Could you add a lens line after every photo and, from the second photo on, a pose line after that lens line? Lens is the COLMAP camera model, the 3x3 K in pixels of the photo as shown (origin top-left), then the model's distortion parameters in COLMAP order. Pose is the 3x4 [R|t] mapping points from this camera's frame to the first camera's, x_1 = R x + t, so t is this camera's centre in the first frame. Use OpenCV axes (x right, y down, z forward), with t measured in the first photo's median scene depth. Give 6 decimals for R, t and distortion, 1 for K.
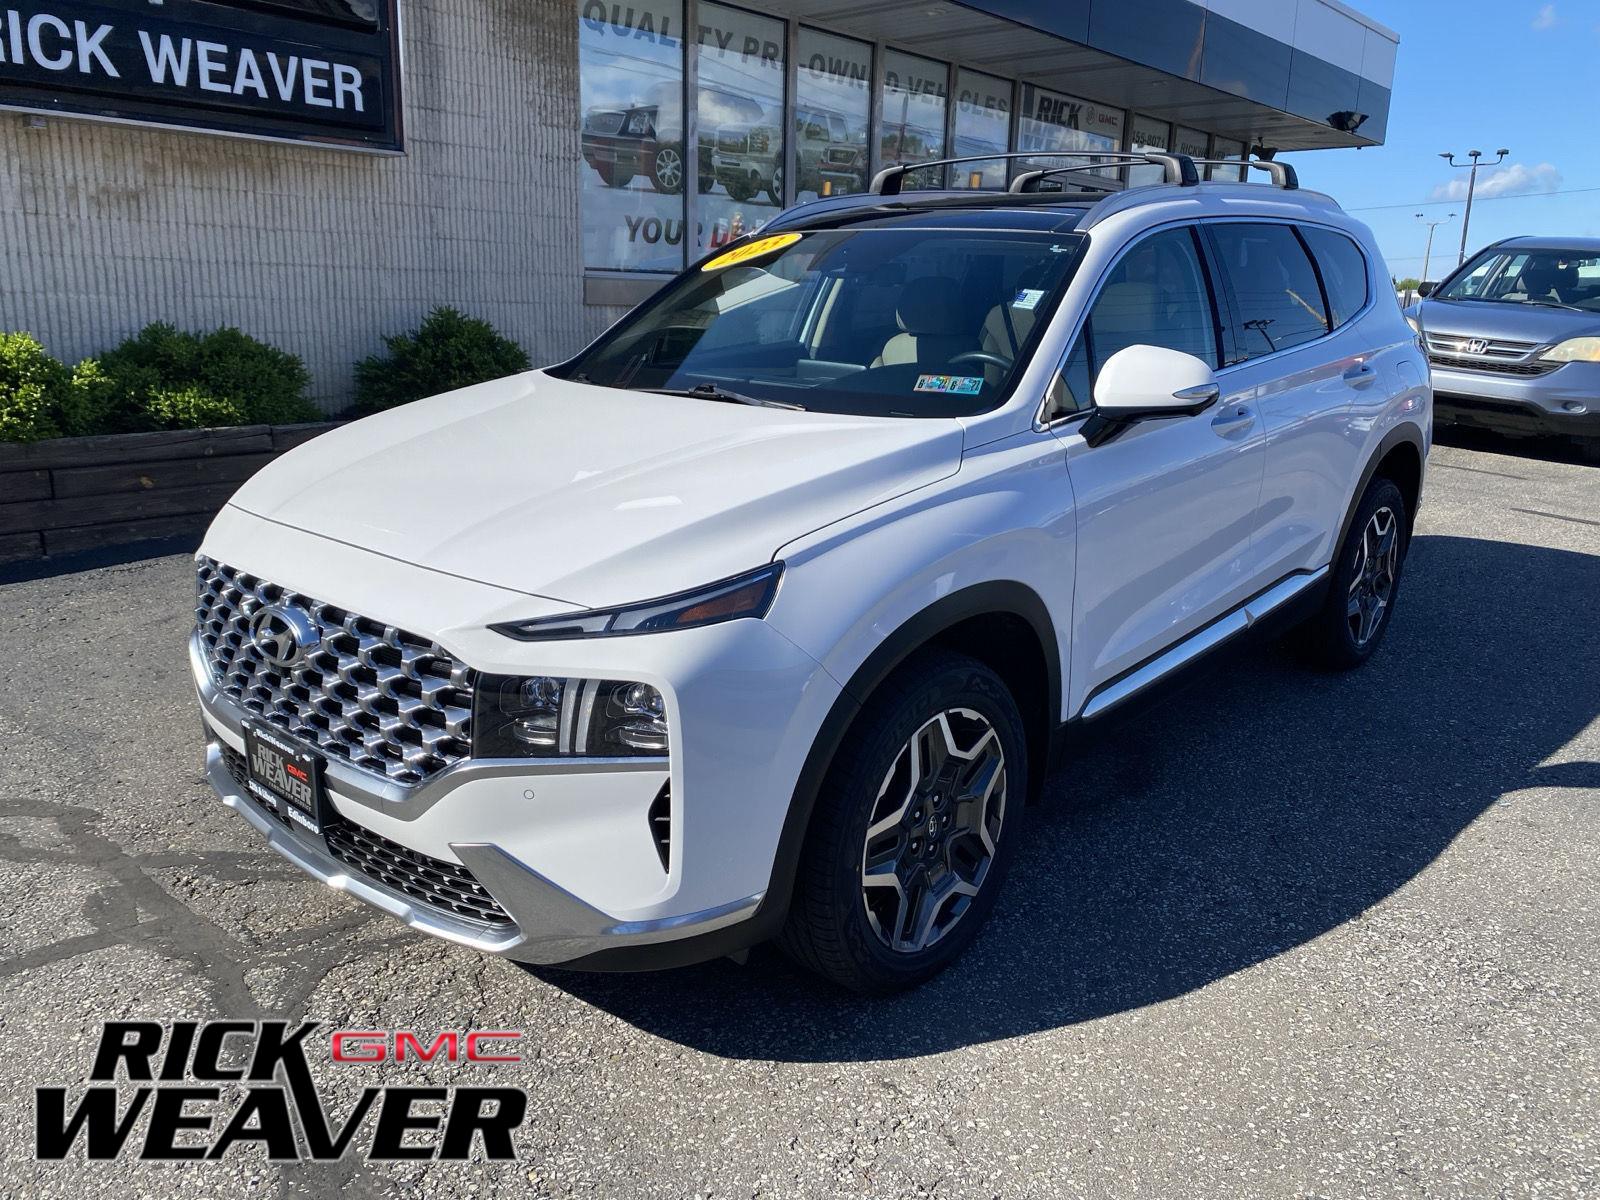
lens RADIAL K [[1217.4, 0, 790.6], [0, 1217.4, 594.8], [0, 0, 1]] dist [0.024662, -0.015590]
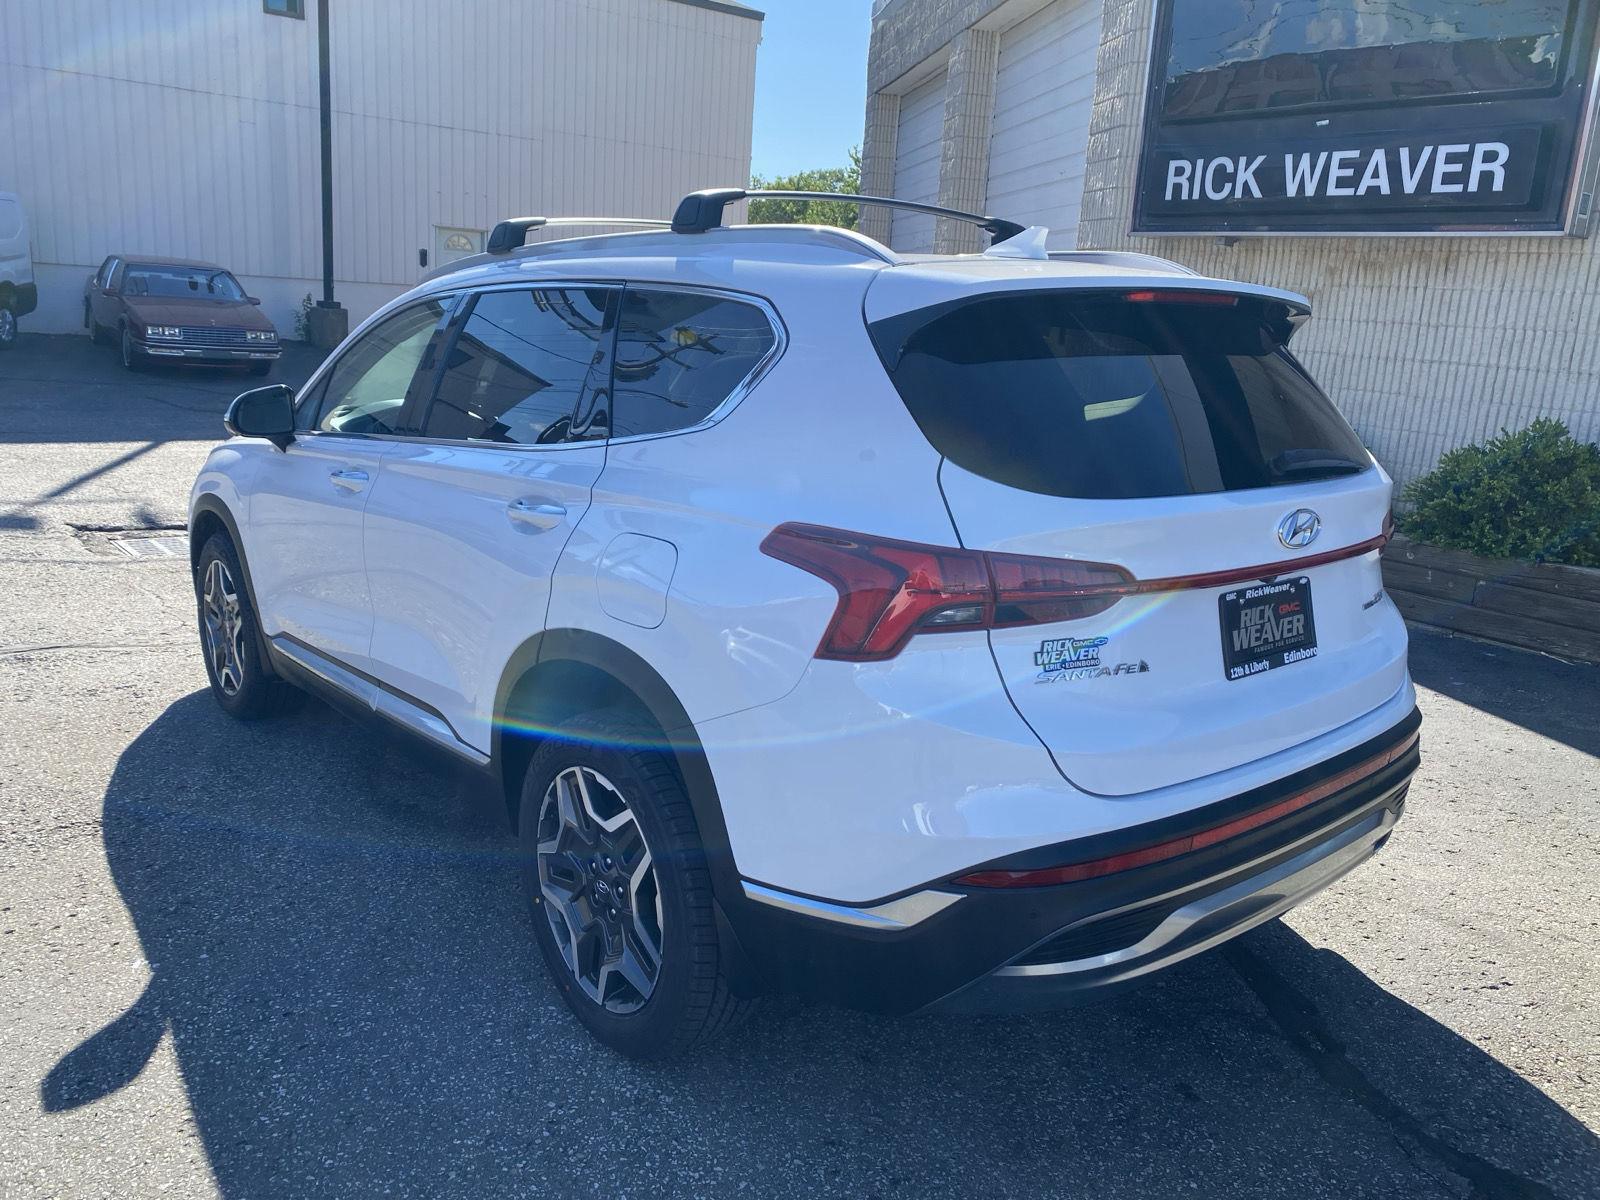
lens RADIAL K [[1217.4, 0, 804.7], [0, 1217.4, 595.3], [0, 0, 1]] dist [0.024662, -0.015590]
pose [[-0.147010, 0.206196, -0.967404, 0.674361], [-0.294569, 0.924528, 0.241821, -0.211237], [0.944255, 0.320518, -0.075176, 0.748551]]
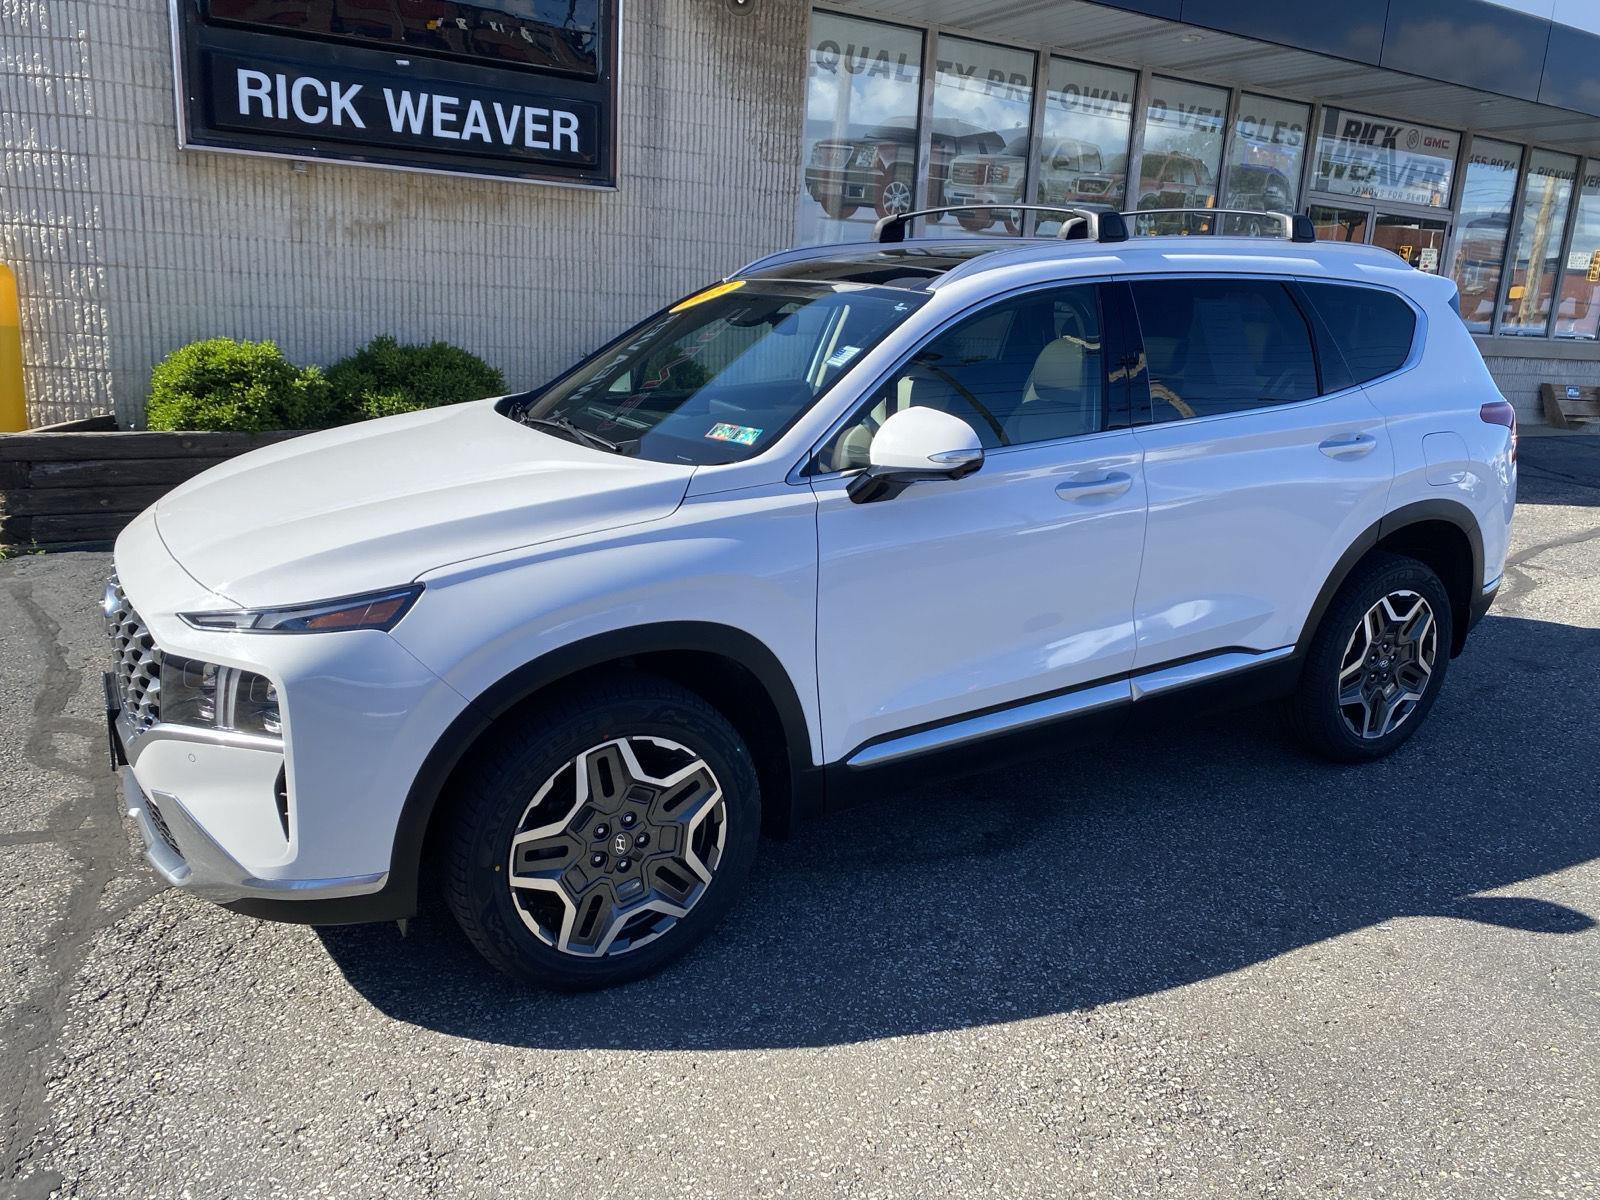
lens RADIAL K [[1217.4, 0, 806.4], [0, 1217.4, 593.1], [0, 0, 1]] dist [0.024662, -0.015590]
pose [[0.955365, 0.094169, -0.280019, 0.214243], [-0.098256, 0.995161, -0.000562, -0.017449], [0.278611, 0.028050, 0.959994, 0.003504]]
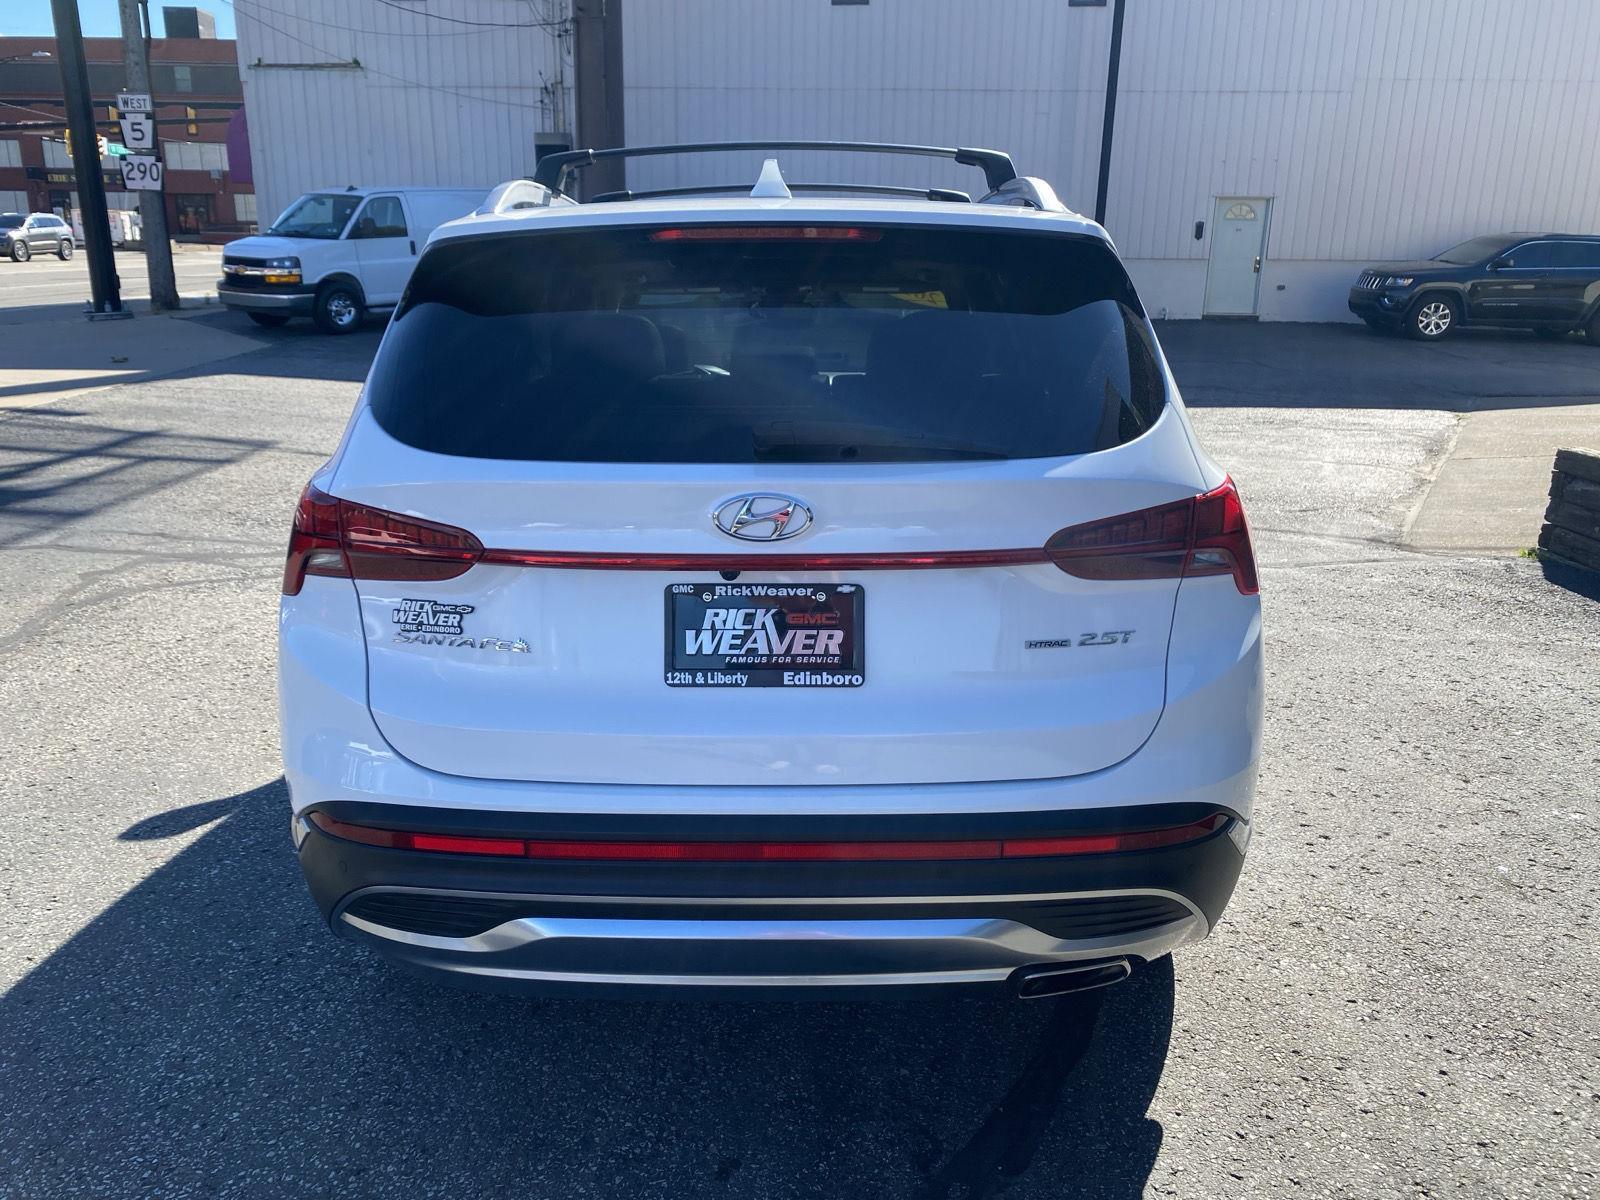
lens RADIAL K [[1217.4, 0, 779.5], [0, 1217.4, 598.0], [0, 0, 1]] dist [0.024662, -0.015590]
pose [[-0.756201, 0.157748, -0.635040, 0.493089], [-0.177546, 0.884631, 0.431168, -0.288671], [0.629792, 0.438798, -0.640951, 1.032504]]
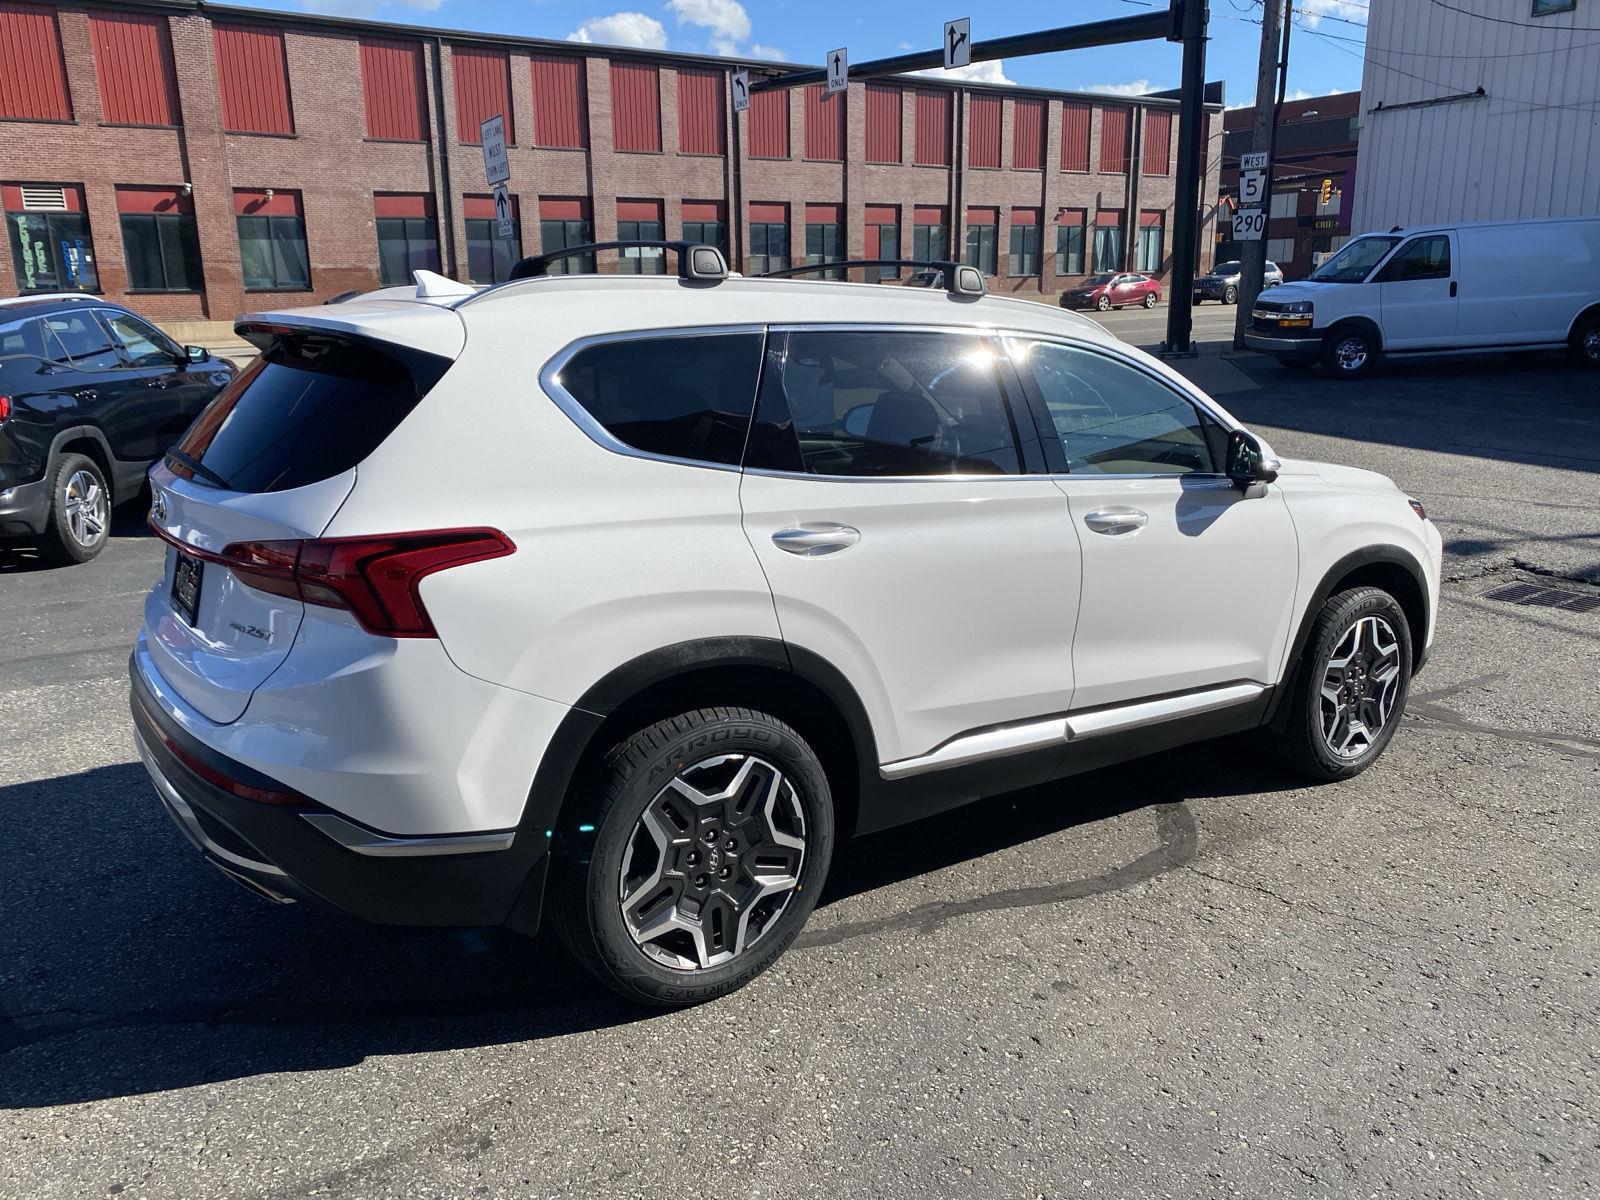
lens RADIAL K [[1217.4, 0, 781.0], [0, 1217.4, 593.1], [0, 0, 1]] dist [0.024662, -0.015590]
pose [[-0.973925, -0.058104, 0.219304, 0.003908], [0.051960, 0.883827, 0.464920, -0.351838], [-0.220840, 0.464192, -0.857762, 1.189928]]
